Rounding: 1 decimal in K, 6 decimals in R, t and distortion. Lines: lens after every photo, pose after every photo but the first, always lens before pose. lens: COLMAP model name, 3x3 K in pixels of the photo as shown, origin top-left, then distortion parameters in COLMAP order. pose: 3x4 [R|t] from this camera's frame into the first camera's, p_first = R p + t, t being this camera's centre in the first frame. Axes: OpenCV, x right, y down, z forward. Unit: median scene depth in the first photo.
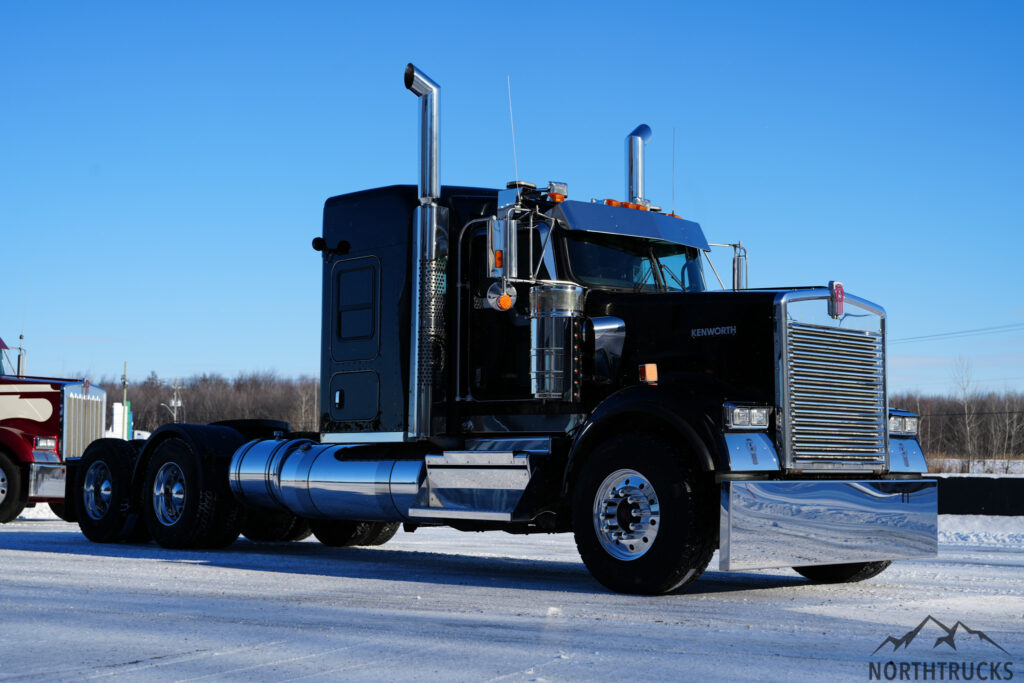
lens RADIAL K [[1582.0, 0, 512.0], [0, 1582.0, 341.5], [0, 0, 1]] dist [0.019025, 0.030760]
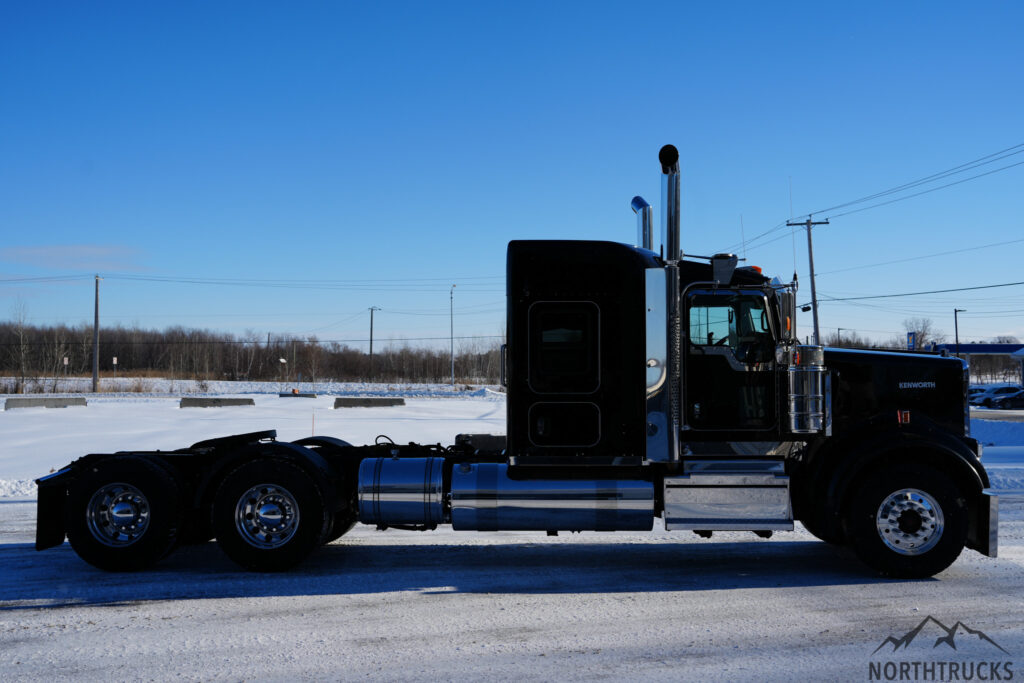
lens RADIAL K [[1173.8, 0, 512.0], [0, 1173.8, 341.5], [0, 0, 1]] dist [-0.005927, -0.004733]
pose [[0.683167, 0.011028, 0.730179, -0.779954], [-0.053582, 0.997948, 0.035061, -0.055077], [-0.728294, -0.063077, 0.682356, 0.487271]]
